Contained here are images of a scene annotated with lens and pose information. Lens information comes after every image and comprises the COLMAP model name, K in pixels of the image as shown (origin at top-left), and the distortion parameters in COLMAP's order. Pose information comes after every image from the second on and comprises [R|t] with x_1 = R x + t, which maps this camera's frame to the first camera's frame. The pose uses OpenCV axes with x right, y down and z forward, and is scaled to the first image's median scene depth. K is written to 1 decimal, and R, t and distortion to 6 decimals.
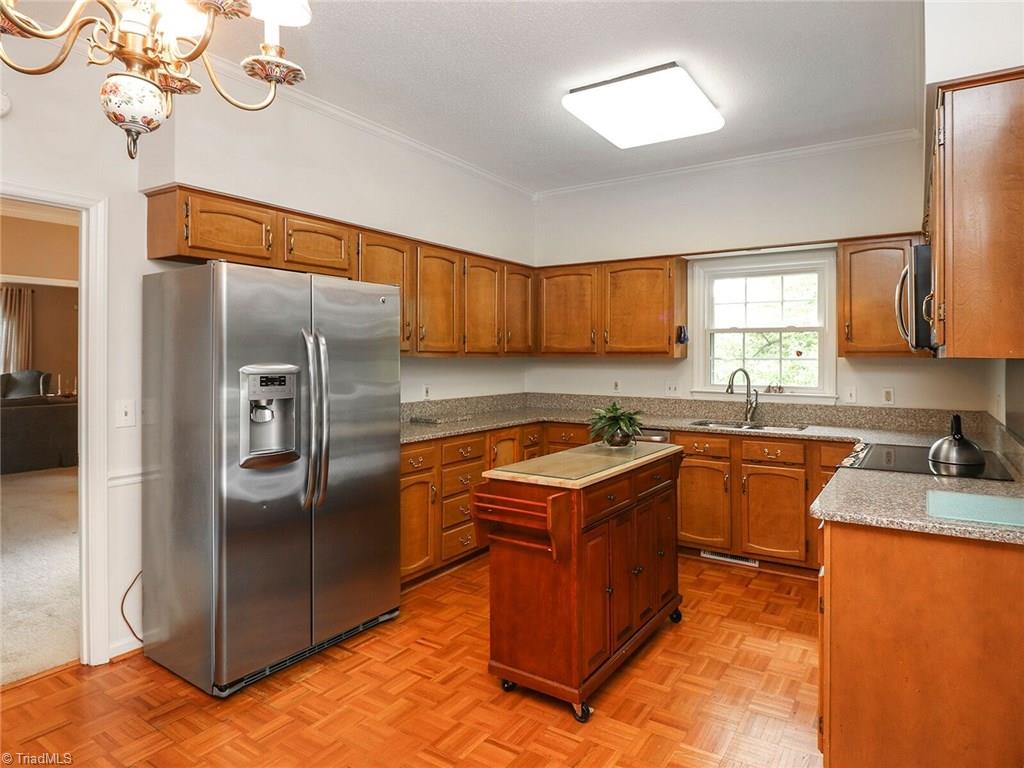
lens RADIAL K [[597.0, 0, 512.3], [0, 597.0, 355.7], [0, 0, 1]] dist [0.000929, 0.000239]
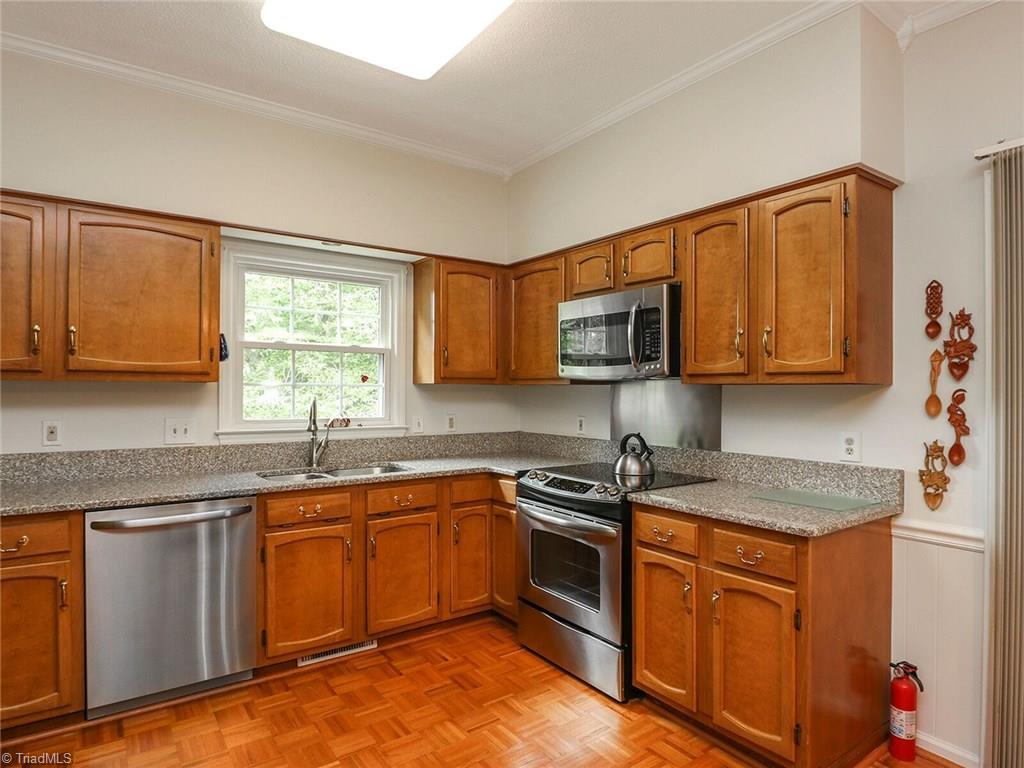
lens RADIAL K [[658.9, 0, 512.0], [0, 658.9, 384.0], [0, 0, 1]] dist [0.002254, 0.000369]
pose [[0.283546, 0.002951, 0.958954, -0.362613], [-0.009024, 0.999959, -0.000409, 0.002959], [-0.958916, -0.008538, 0.283561, 0.559384]]
